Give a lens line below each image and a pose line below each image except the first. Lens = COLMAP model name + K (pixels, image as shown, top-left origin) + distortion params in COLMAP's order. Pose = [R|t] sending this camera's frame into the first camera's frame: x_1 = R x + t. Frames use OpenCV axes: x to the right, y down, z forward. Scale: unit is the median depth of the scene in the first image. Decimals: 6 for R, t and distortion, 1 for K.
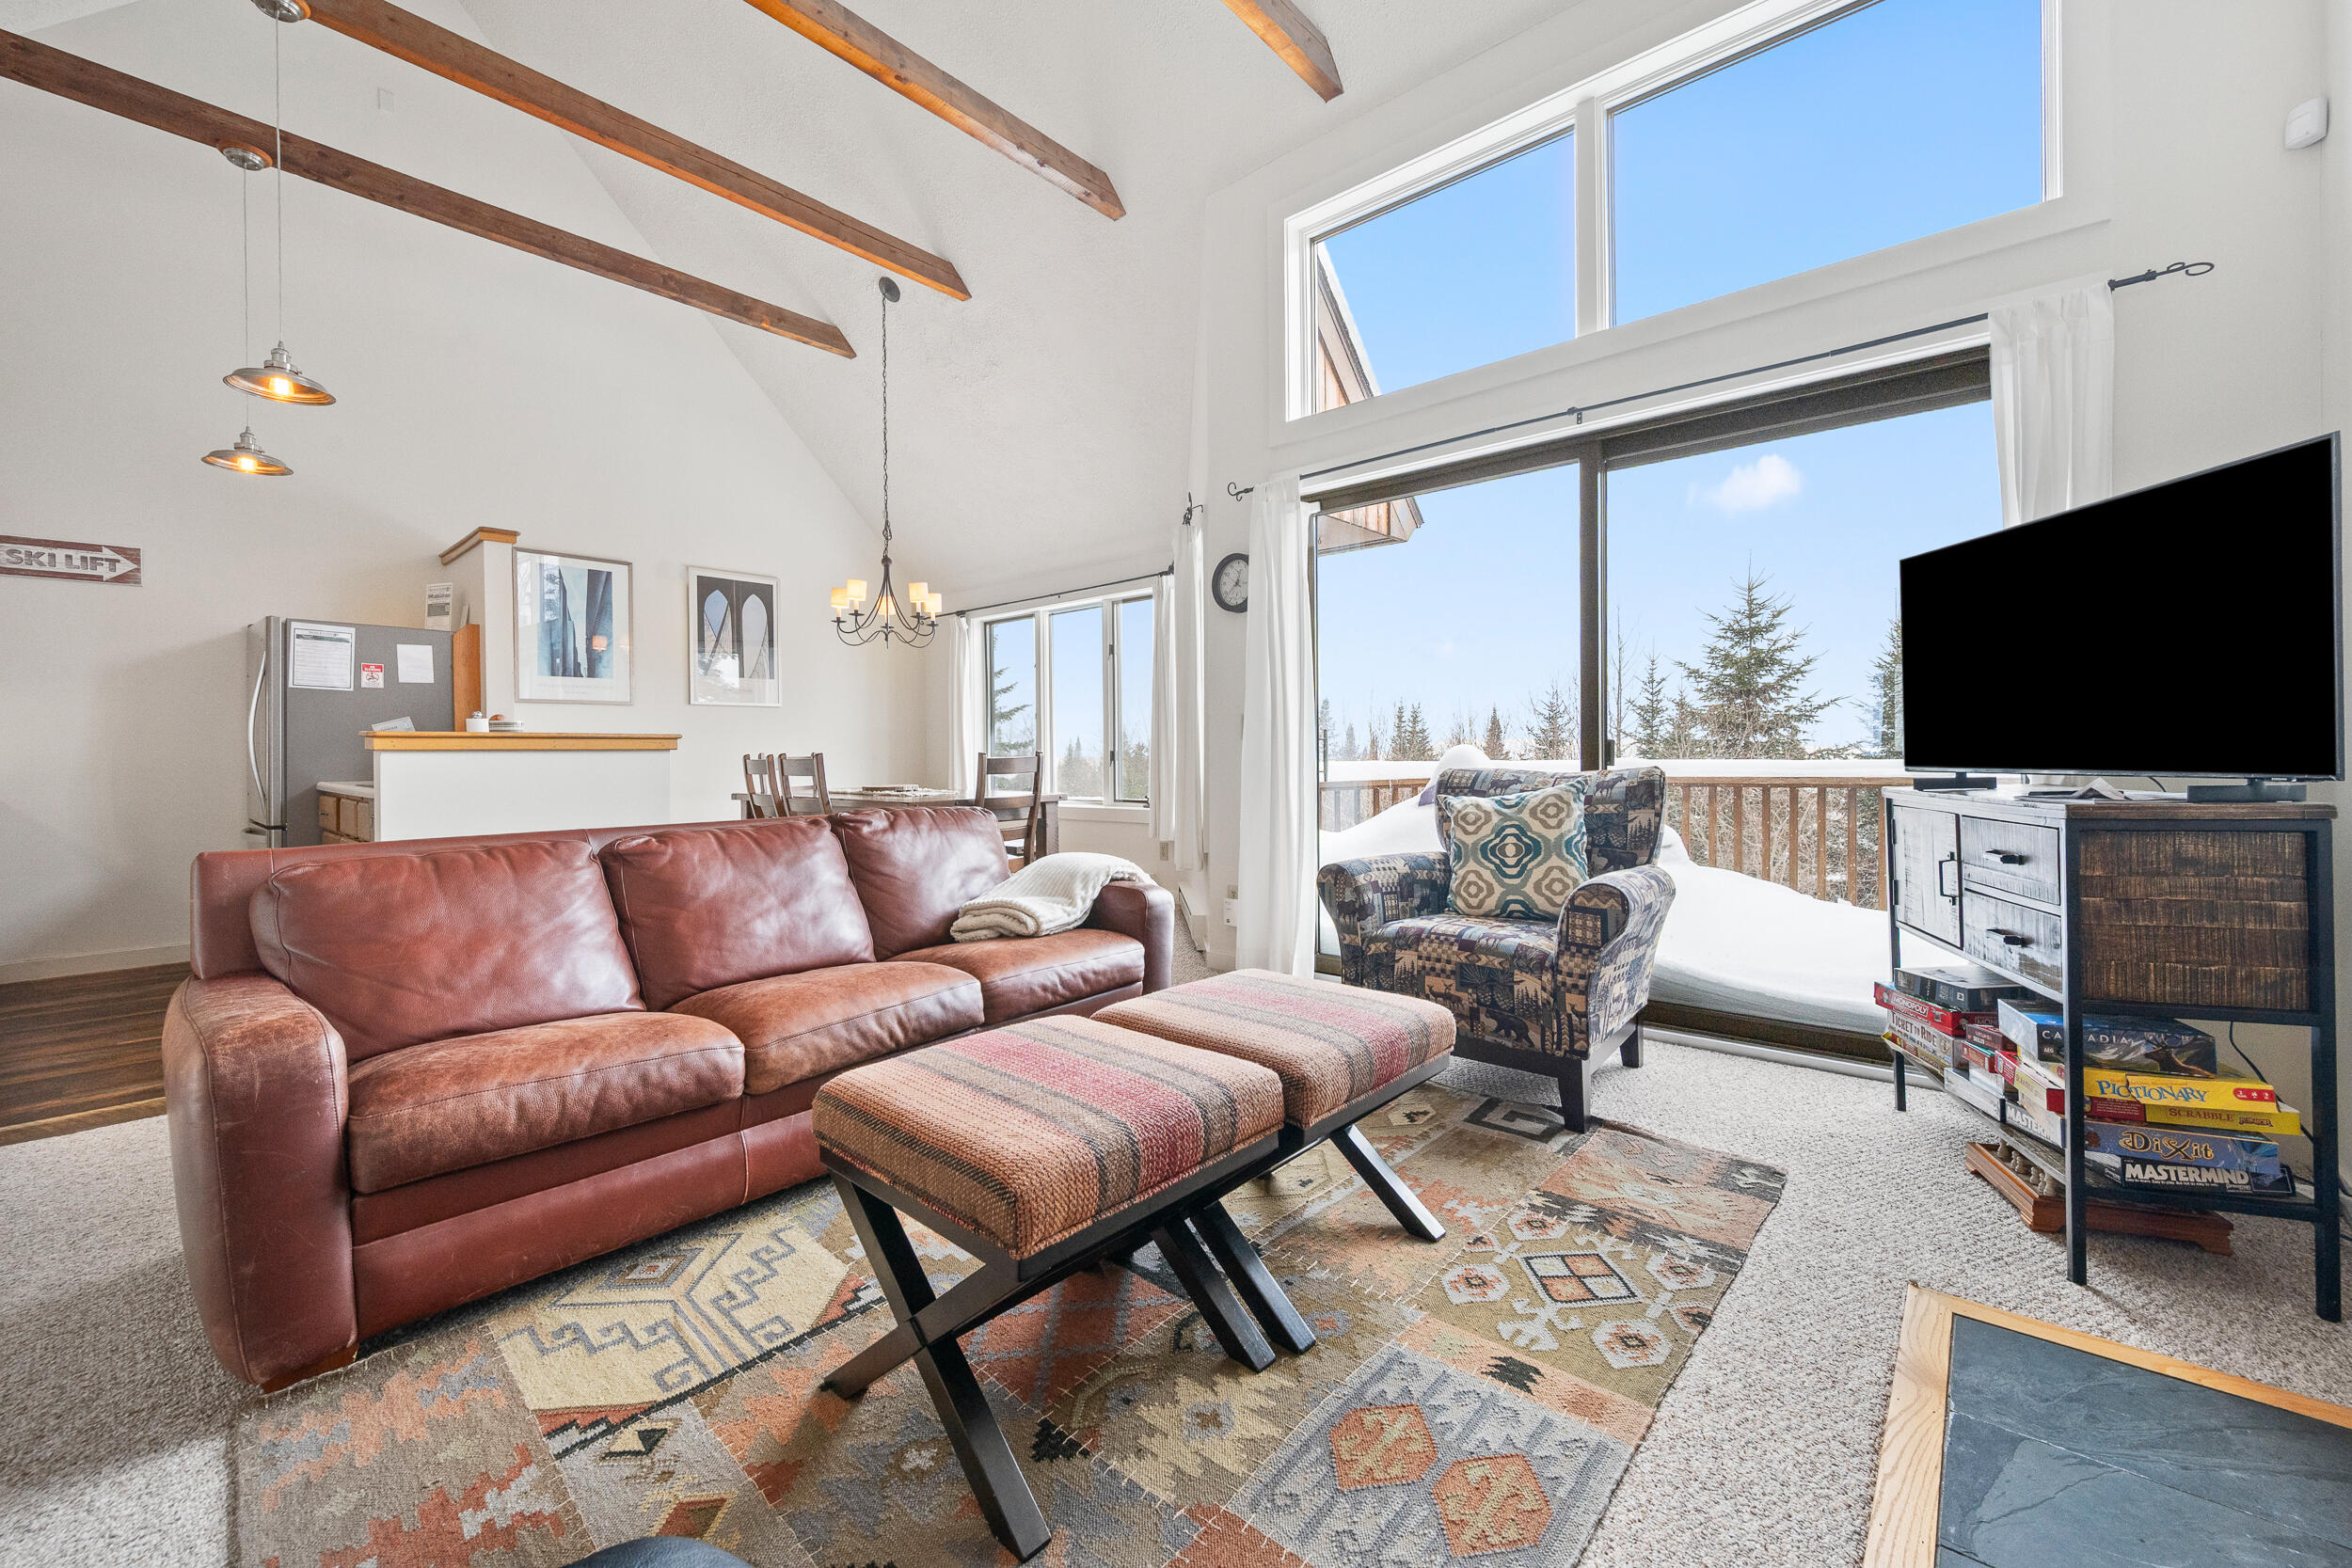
lens RADIAL K [[929.4, 0, 1202.3], [0, 929.4, 756.2], [0, 0, 1]] dist [-0.002656, -0.000182]
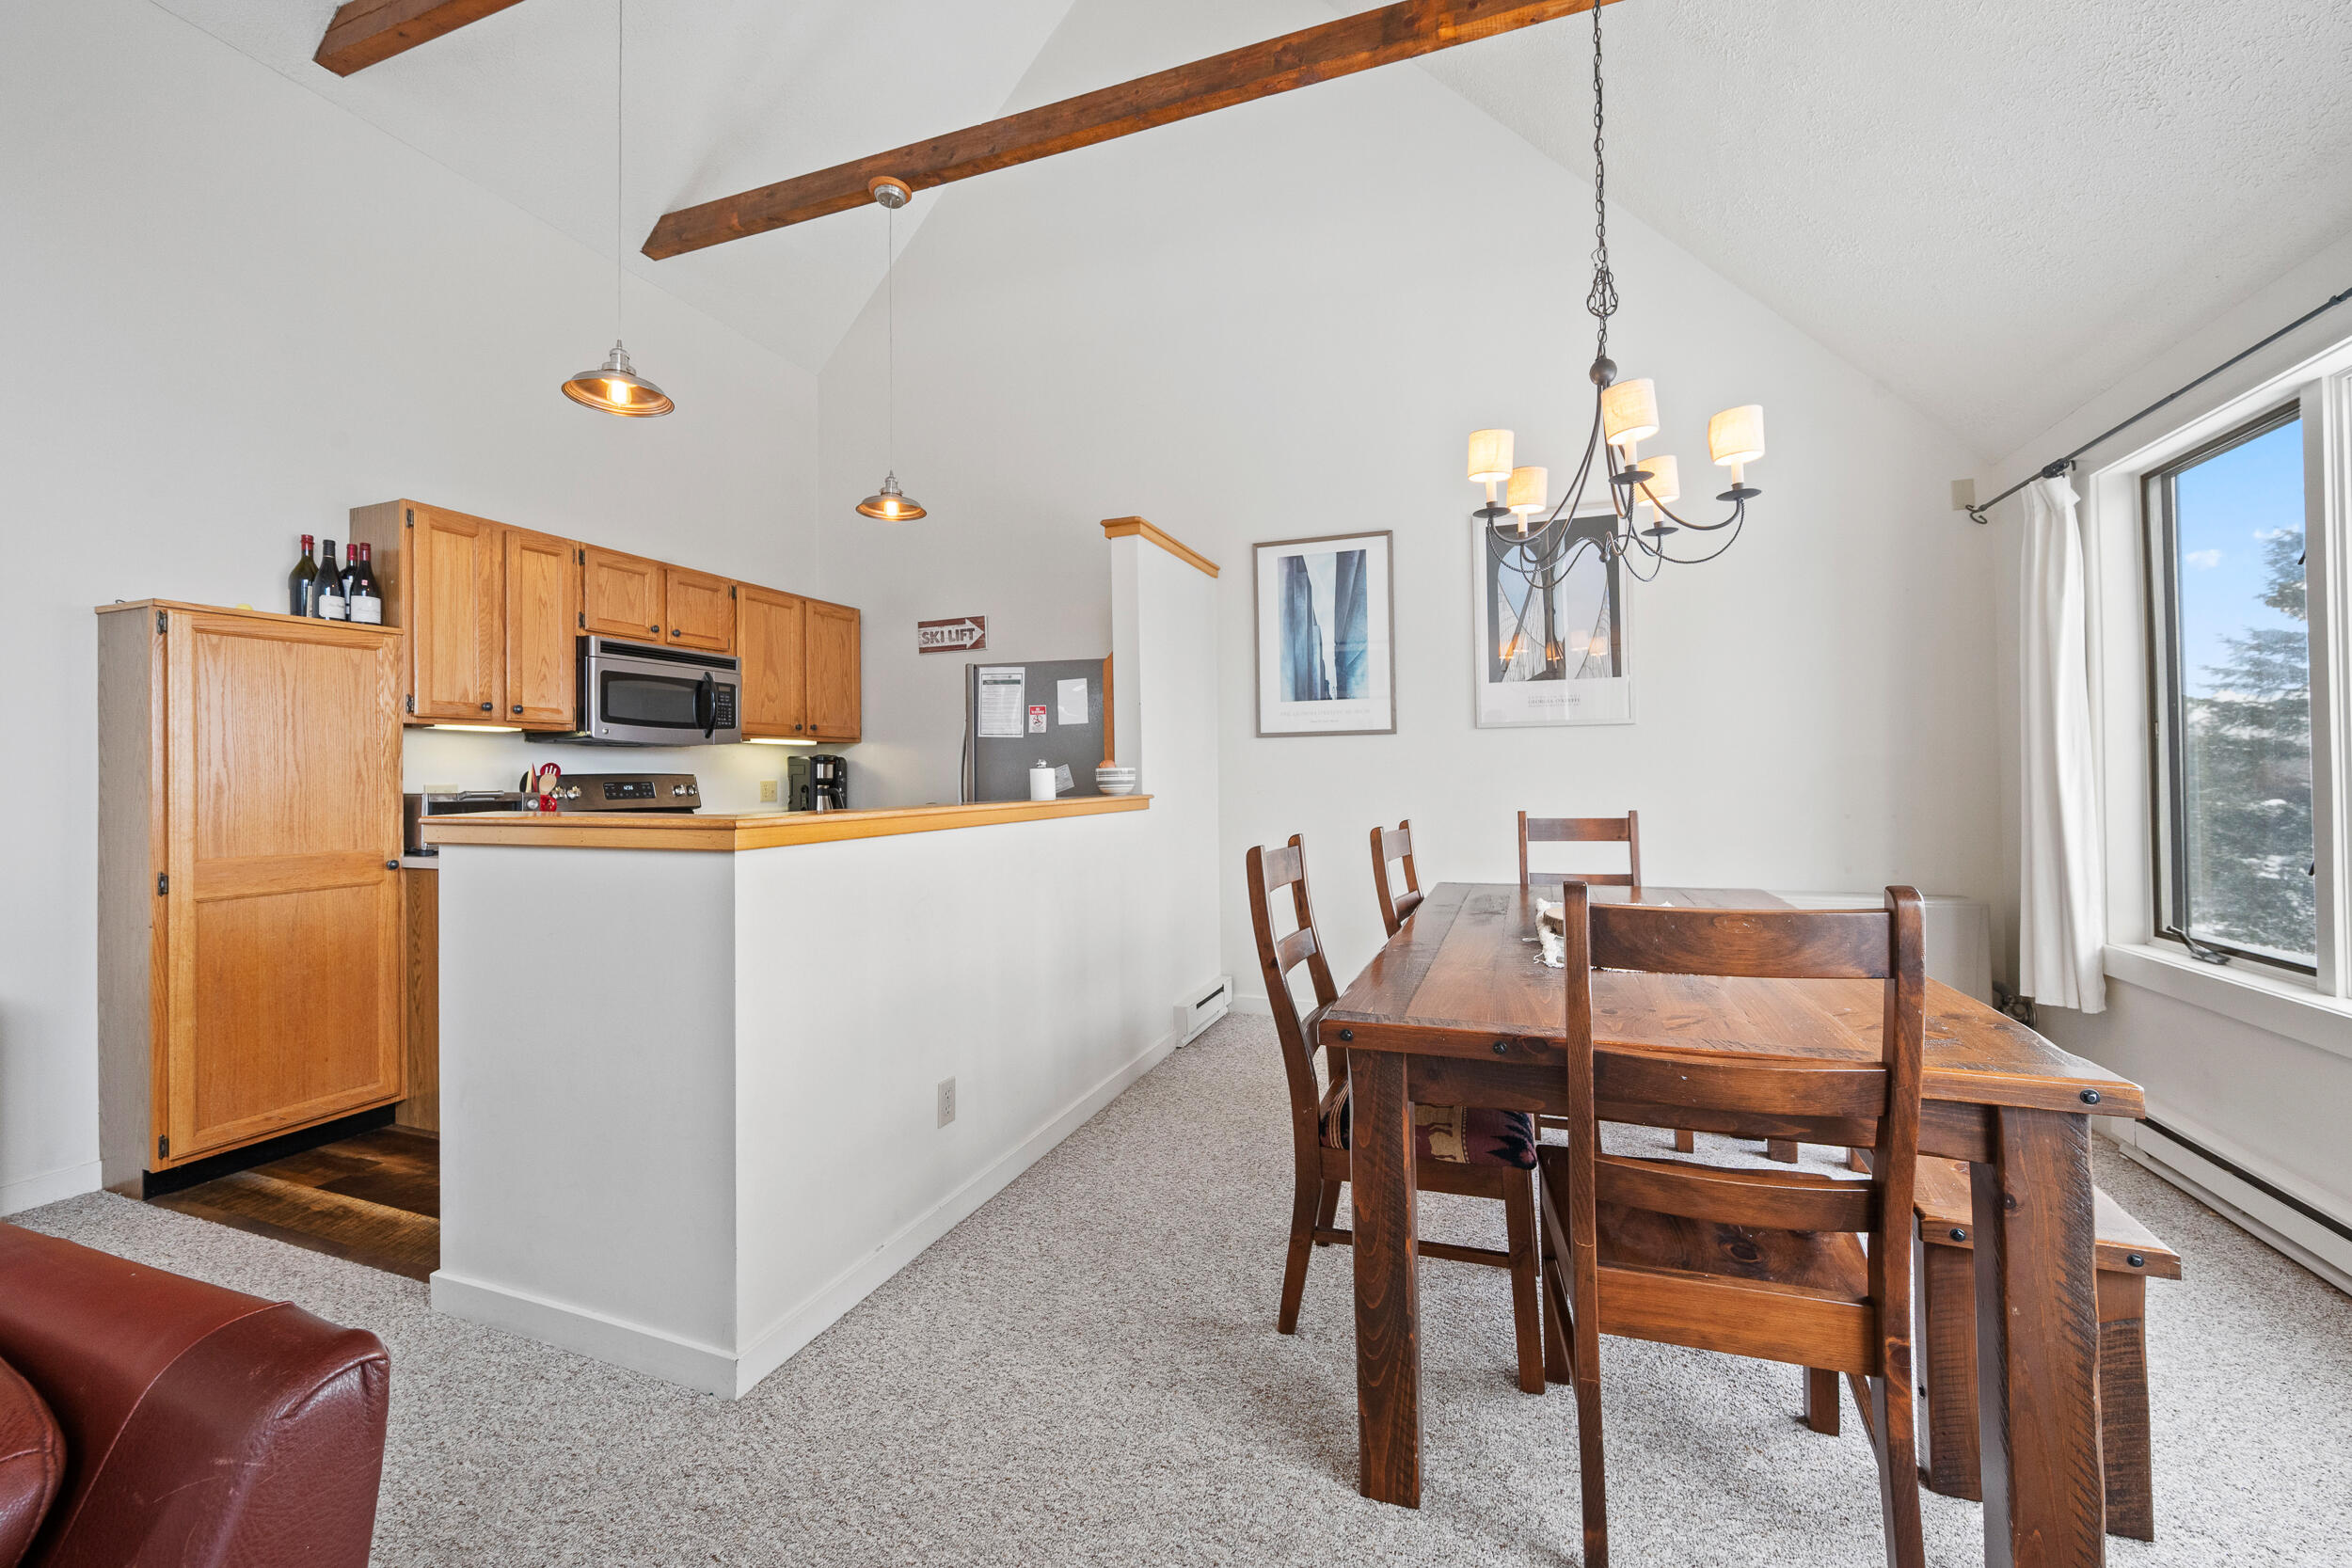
lens RADIAL K [[929.4, 0, 1178.2], [0, 929.4, 762.1], [0, 0, 1]] dist [-0.002656, -0.000182]
pose [[0.351869, -0.009541, -0.936001, -0.045769], [0.001642, 0.999953, -0.009576, -0.066667], [0.936048, 0.001833, 0.351868, 1.458625]]
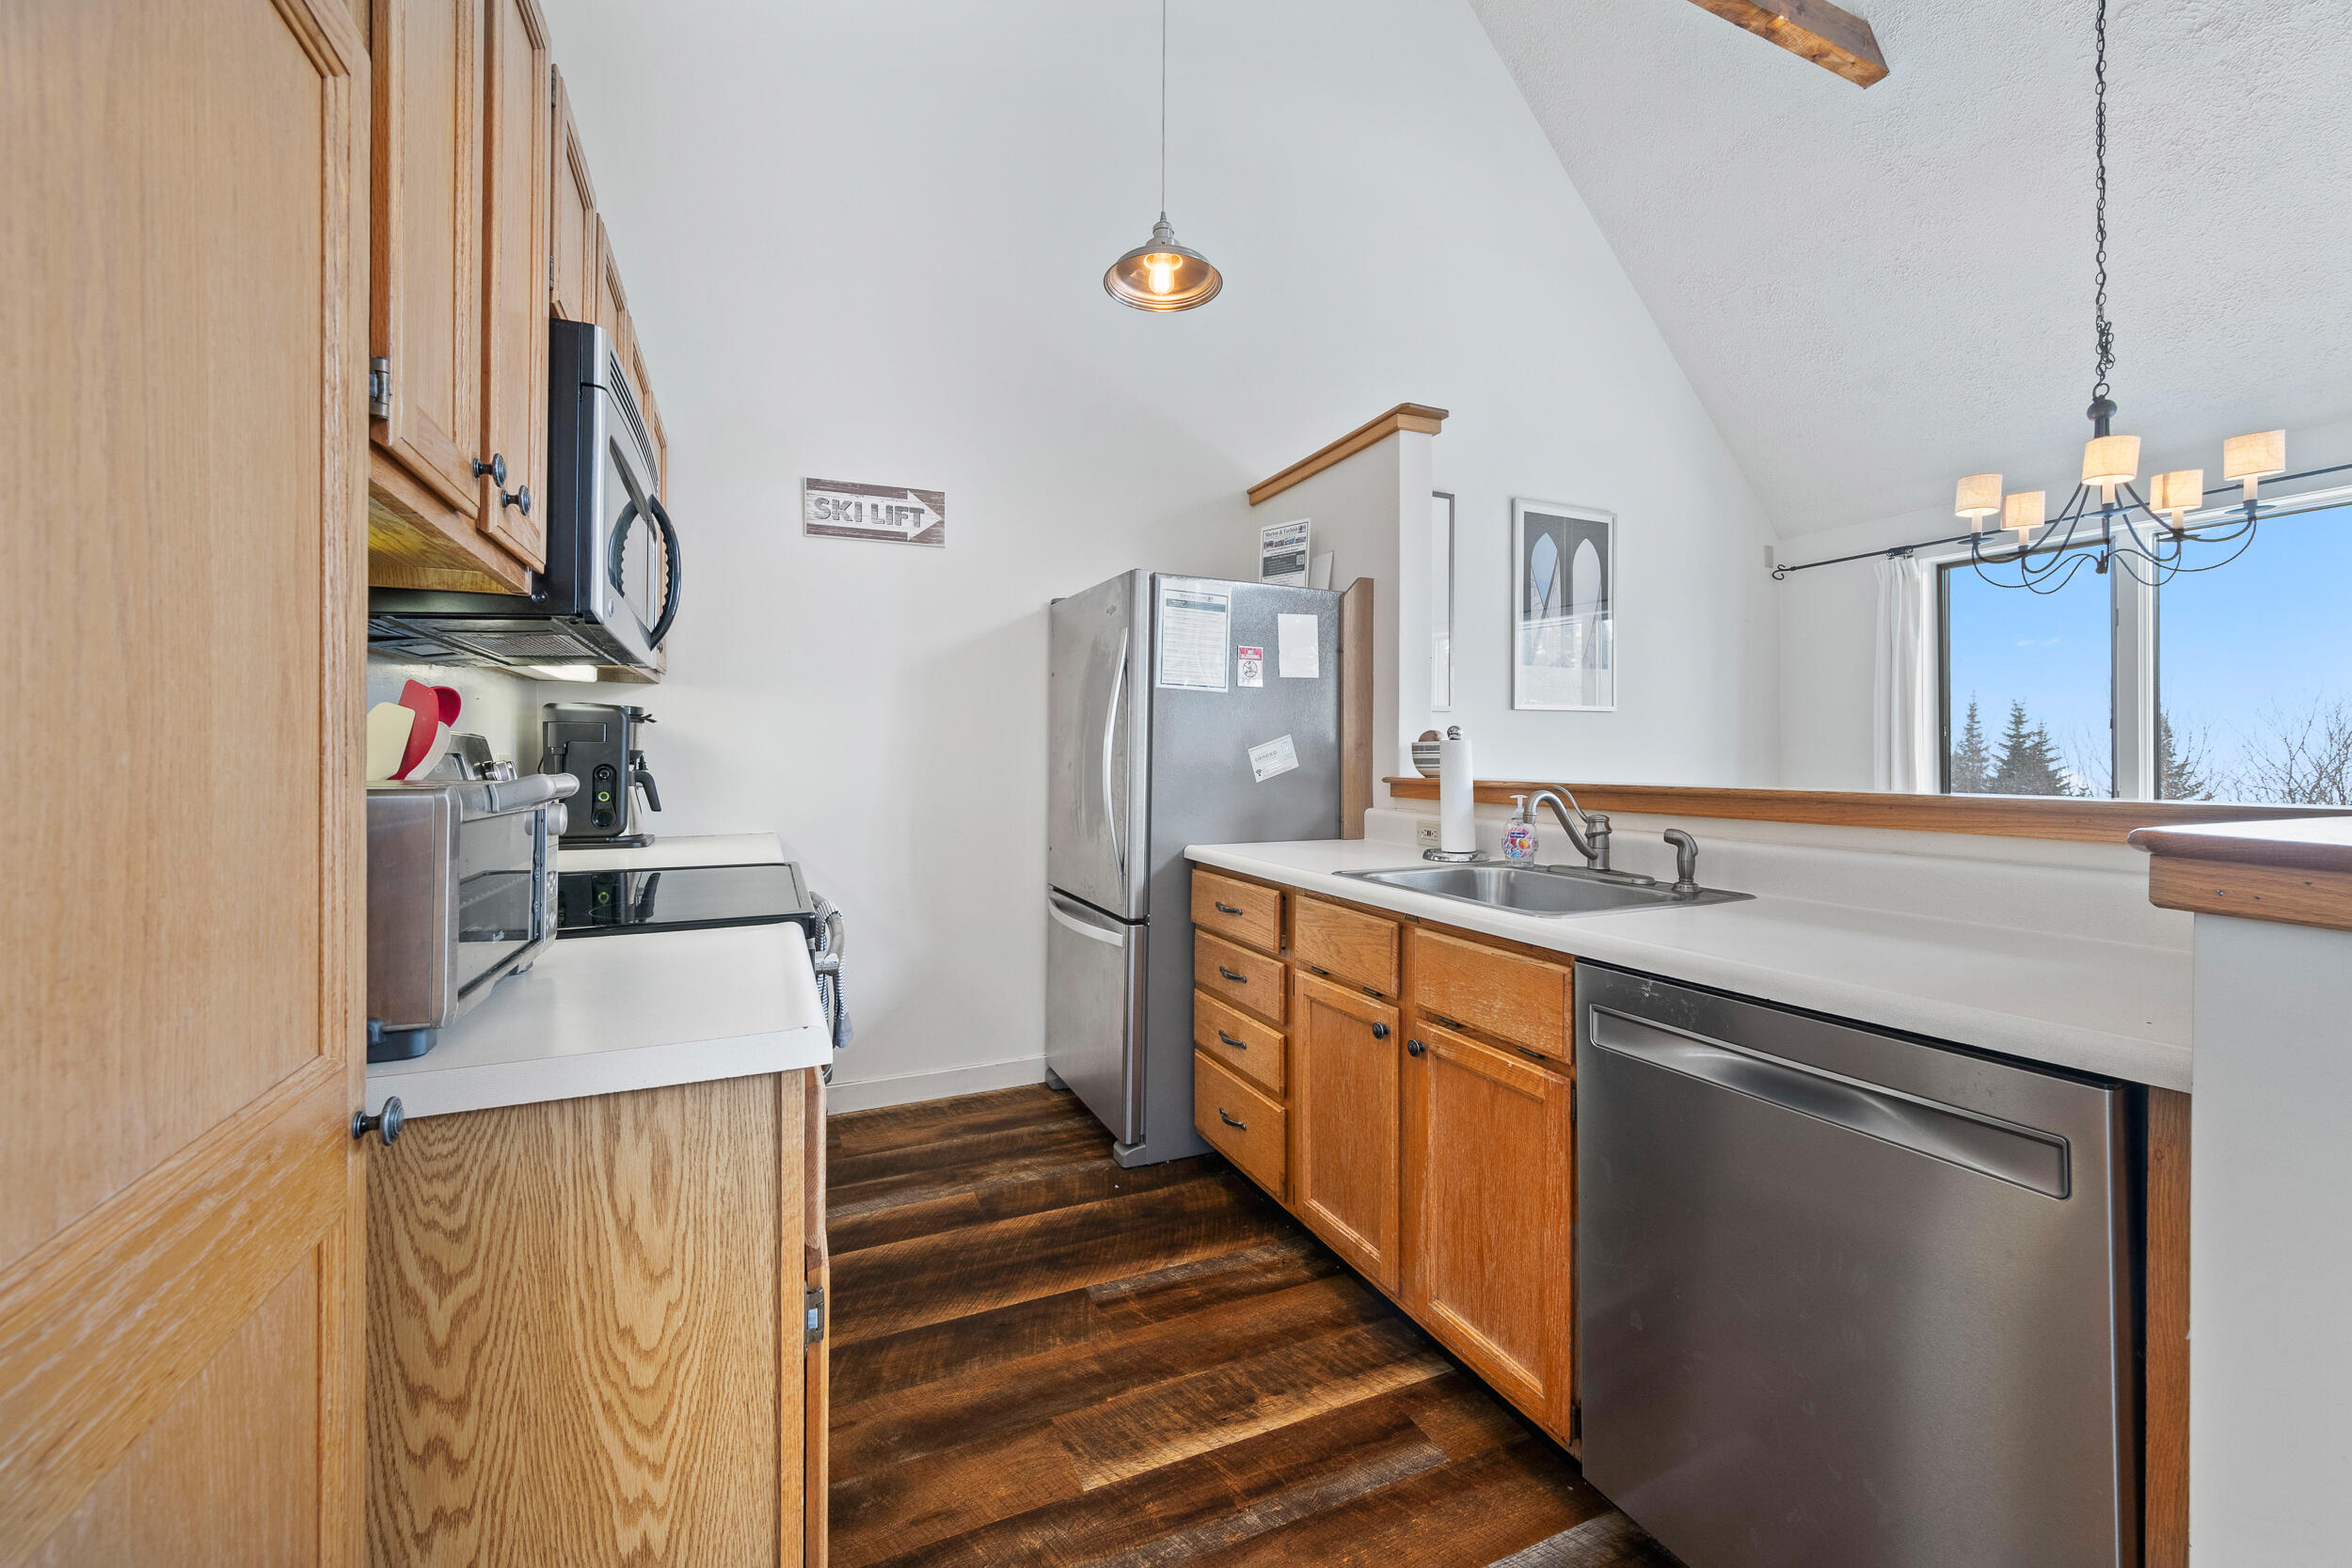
lens RADIAL K [[929.4, 0, 1202.2], [0, 929.4, 754.5], [0, 0, 1]] dist [-0.002656, -0.000182]
pose [[0.908591, 0.006924, -0.417629, -1.207425], [-0.009473, 0.999947, -0.004031, -0.049497], [0.417579, 0.007619, 0.908609, 0.800580]]
